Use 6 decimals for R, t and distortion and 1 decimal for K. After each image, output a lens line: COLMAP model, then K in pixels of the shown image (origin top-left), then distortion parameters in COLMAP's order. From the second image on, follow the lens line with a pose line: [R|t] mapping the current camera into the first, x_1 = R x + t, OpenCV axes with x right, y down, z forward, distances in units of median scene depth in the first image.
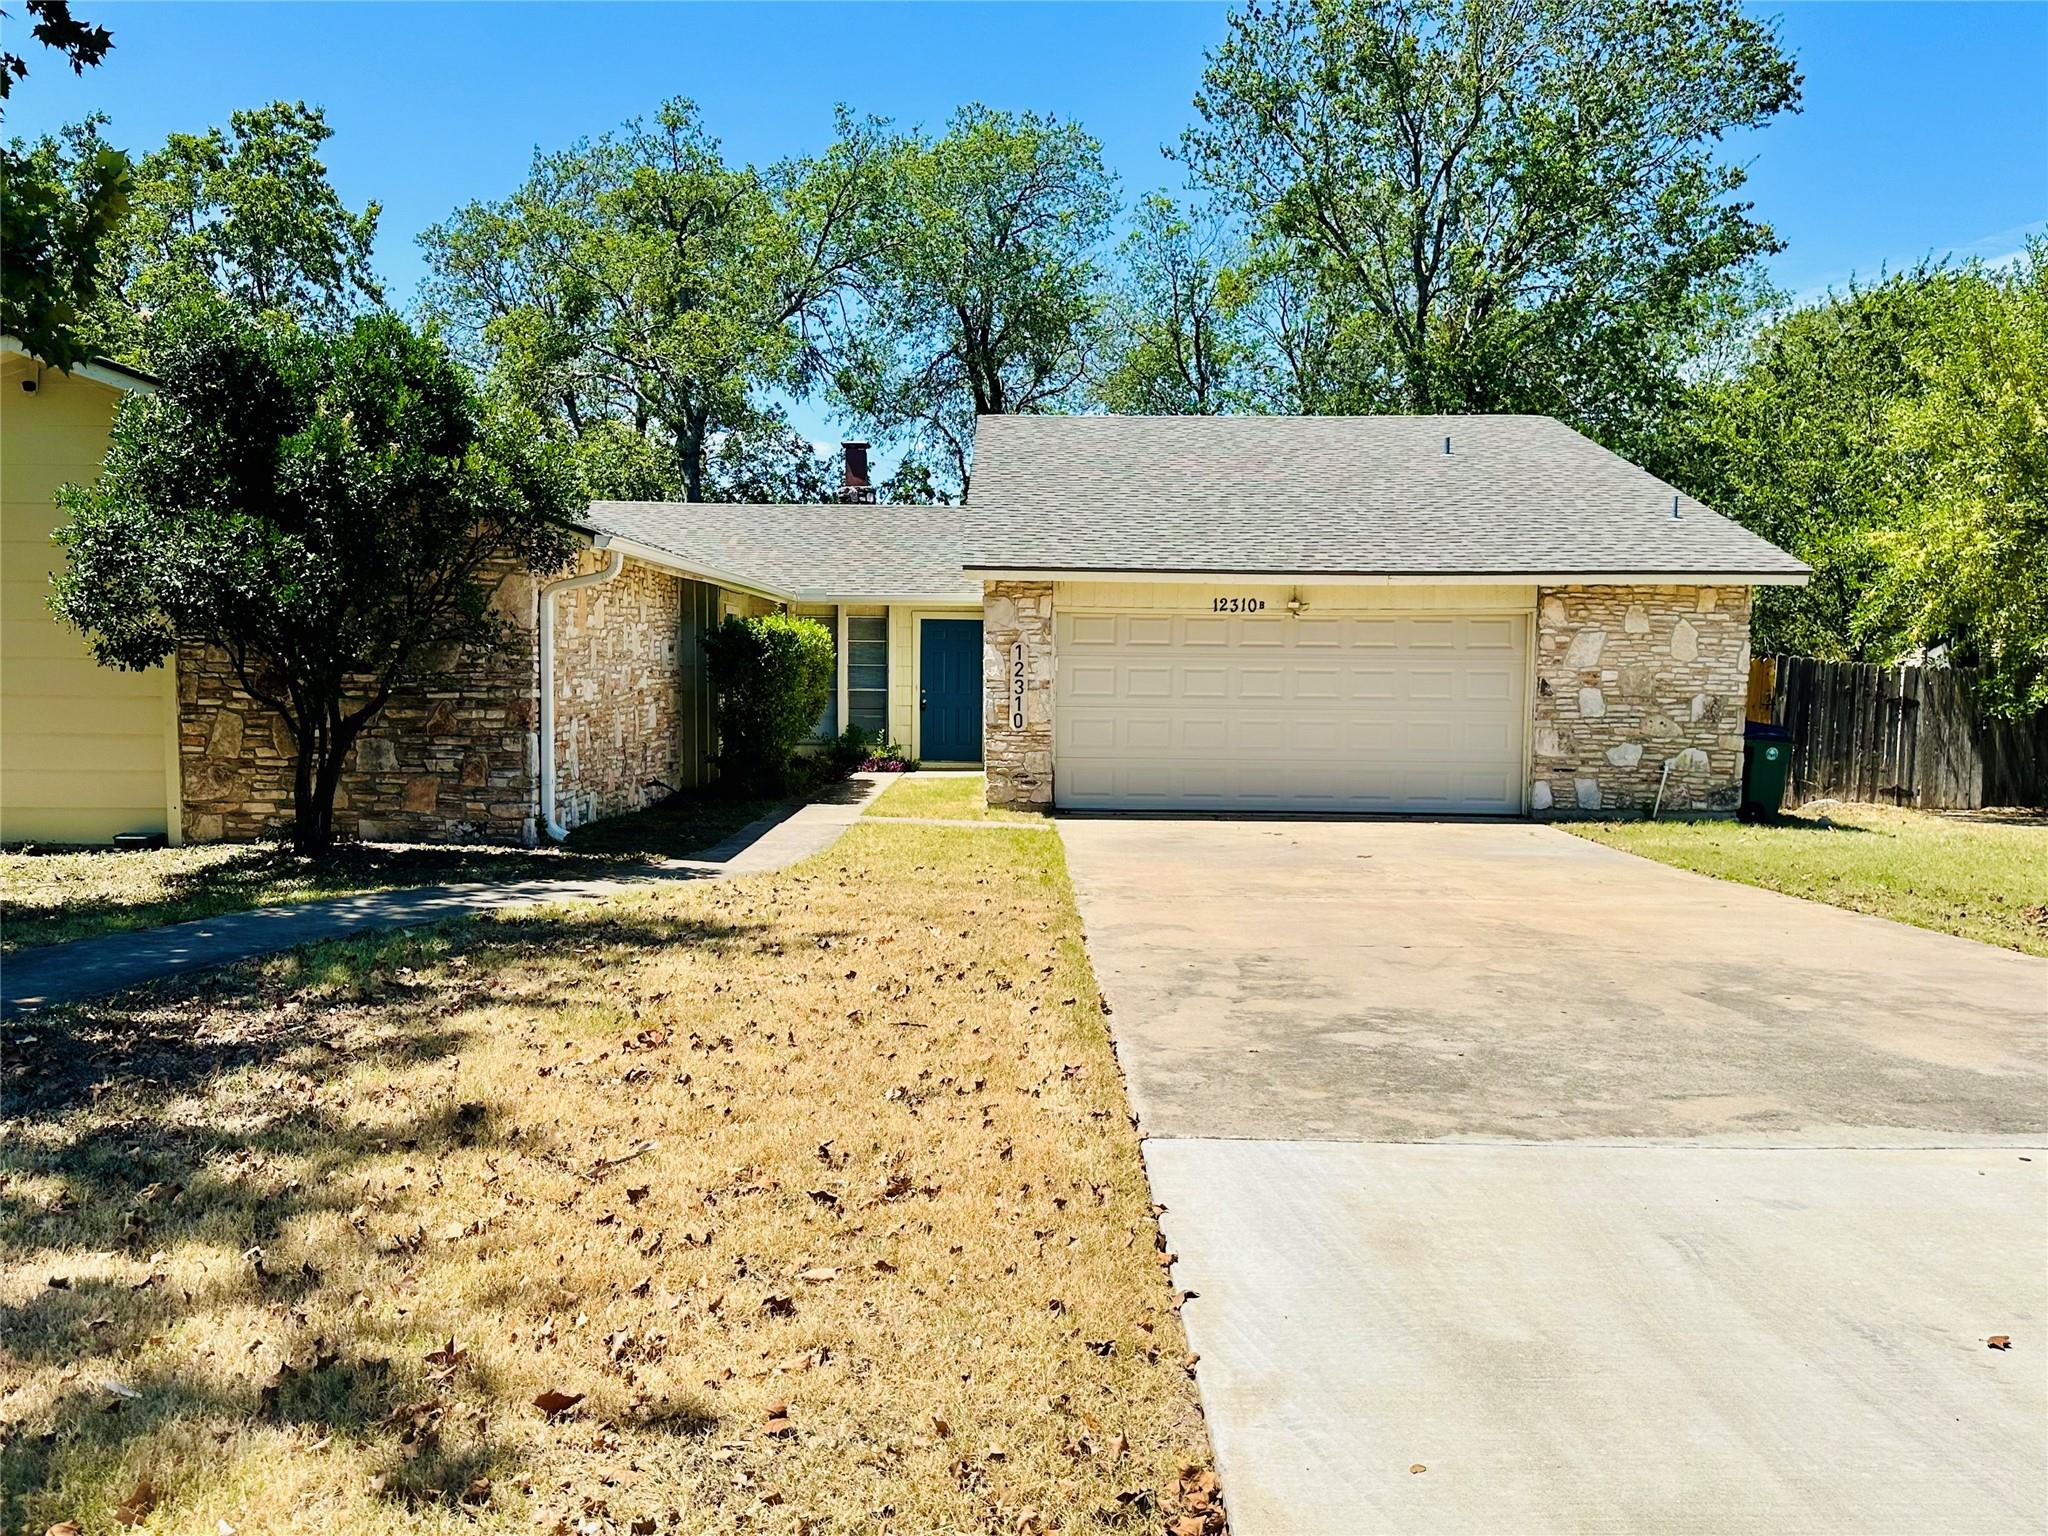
lens RADIAL K [[1648.5, 0, 1021.9], [0, 1648.5, 778.5], [0, 0, 1]] dist [0.019914, -0.045113]
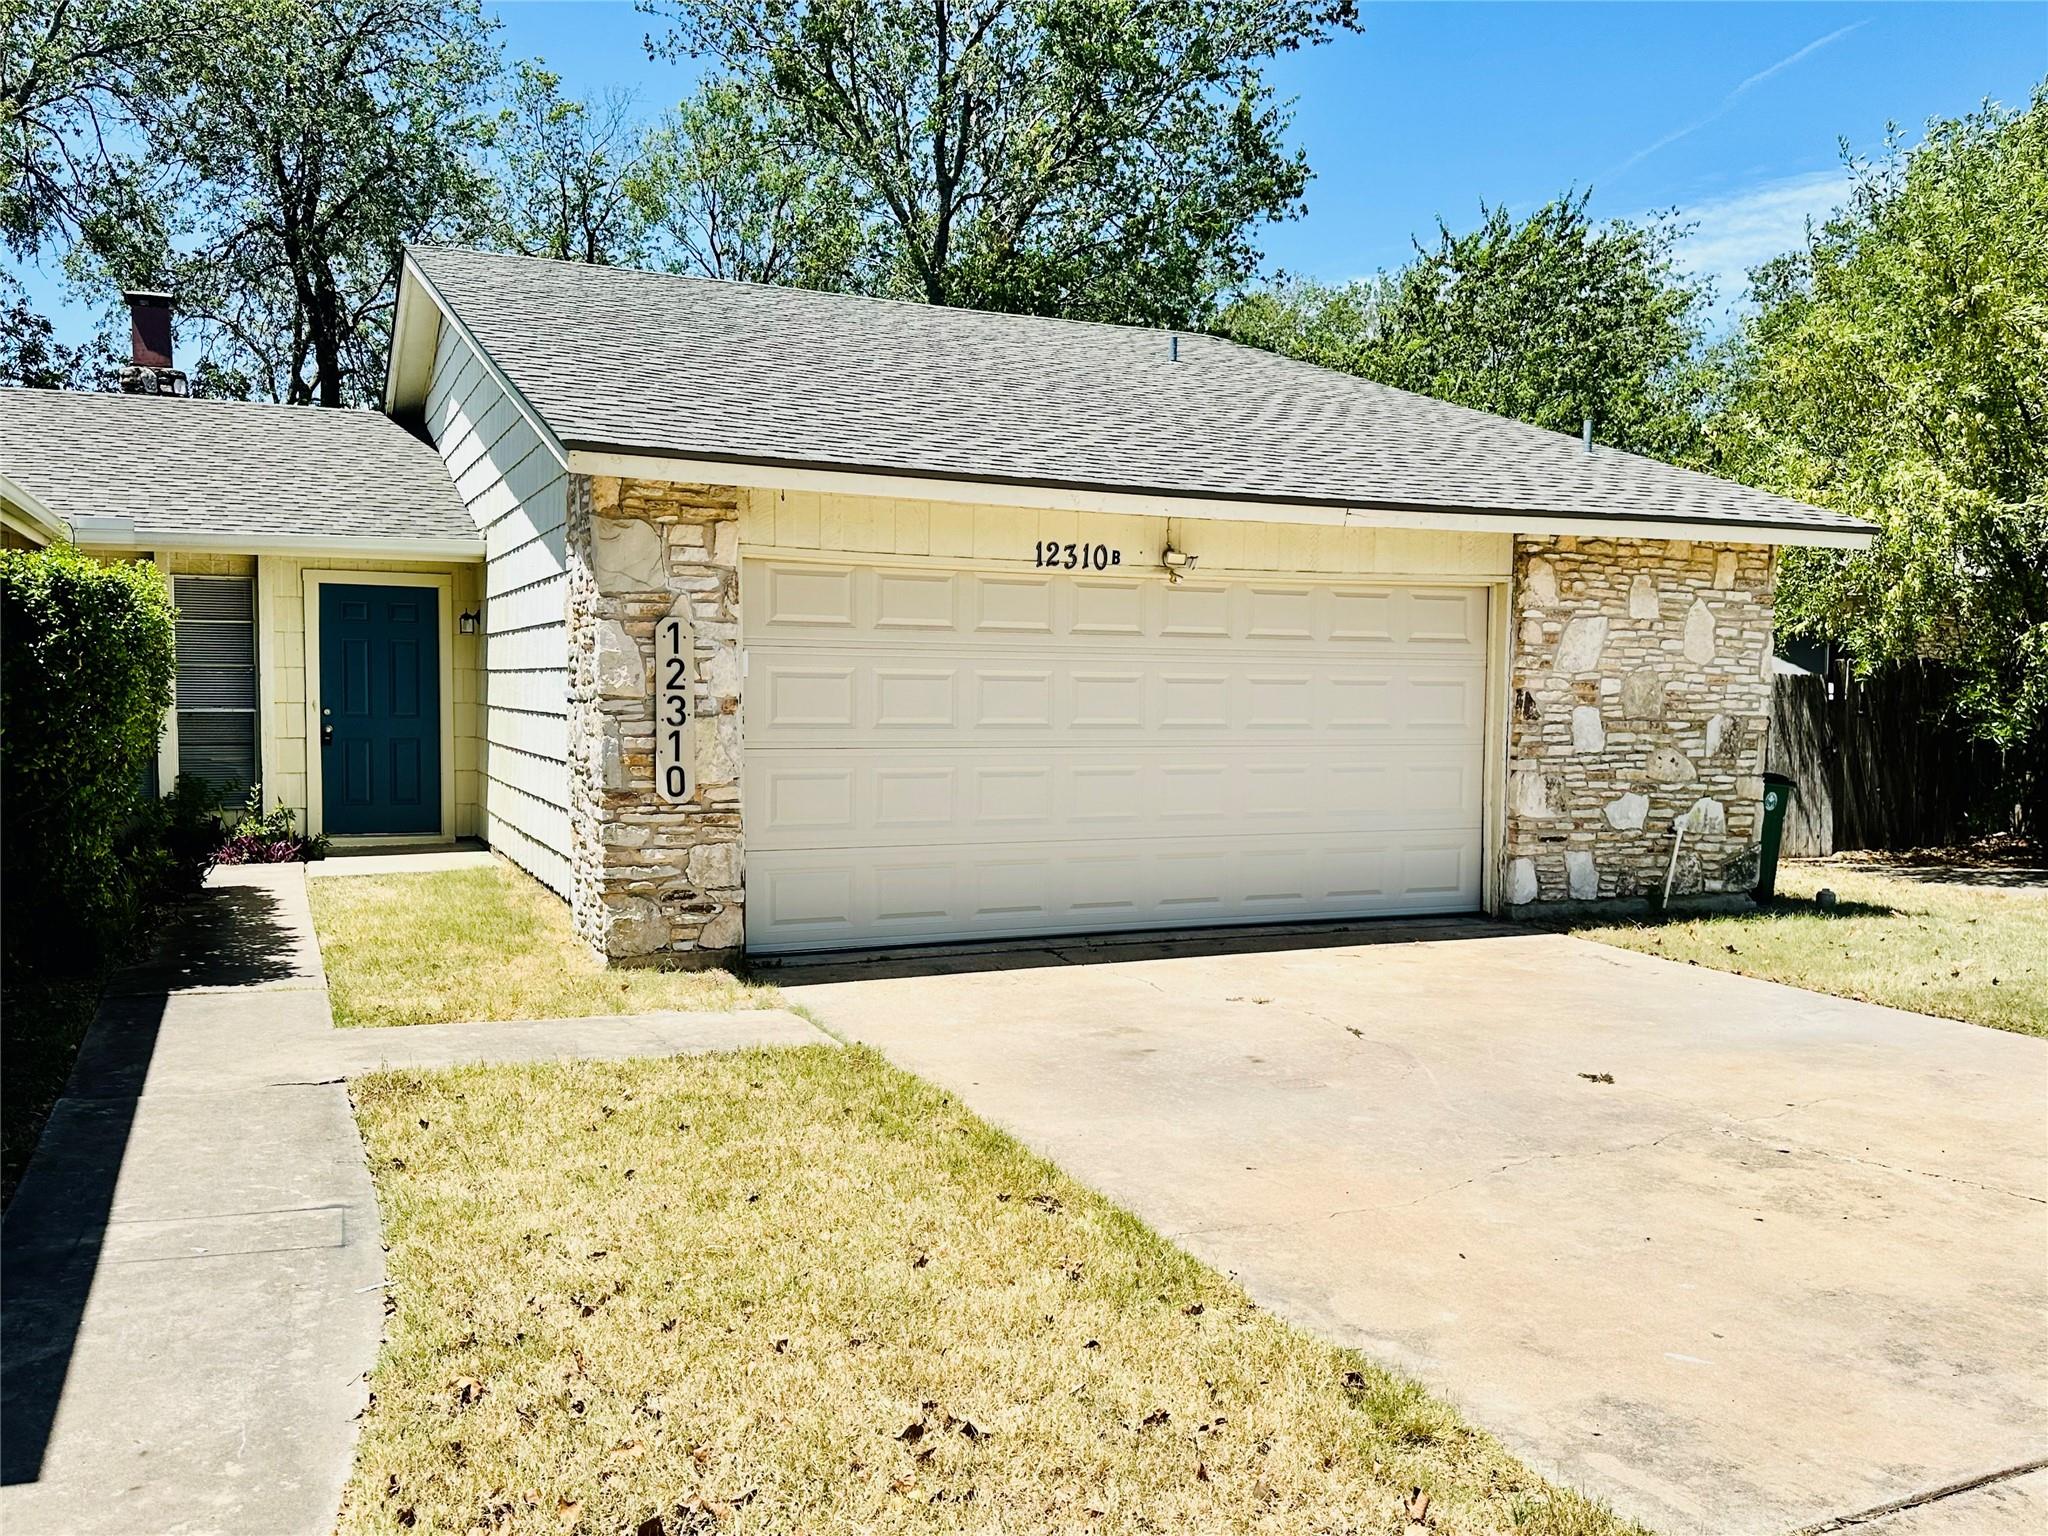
lens RADIAL K [[1648.5, 0, 1031.5], [0, 1648.5, 754.0], [0, 0, 1]] dist [0.019914, -0.045113]
pose [[0.906245, -0.018039, 0.422367, -0.108626], [0.025353, 0.999610, -0.011706, -0.034713], [-0.421991, 0.021317, 0.906349, 0.522264]]
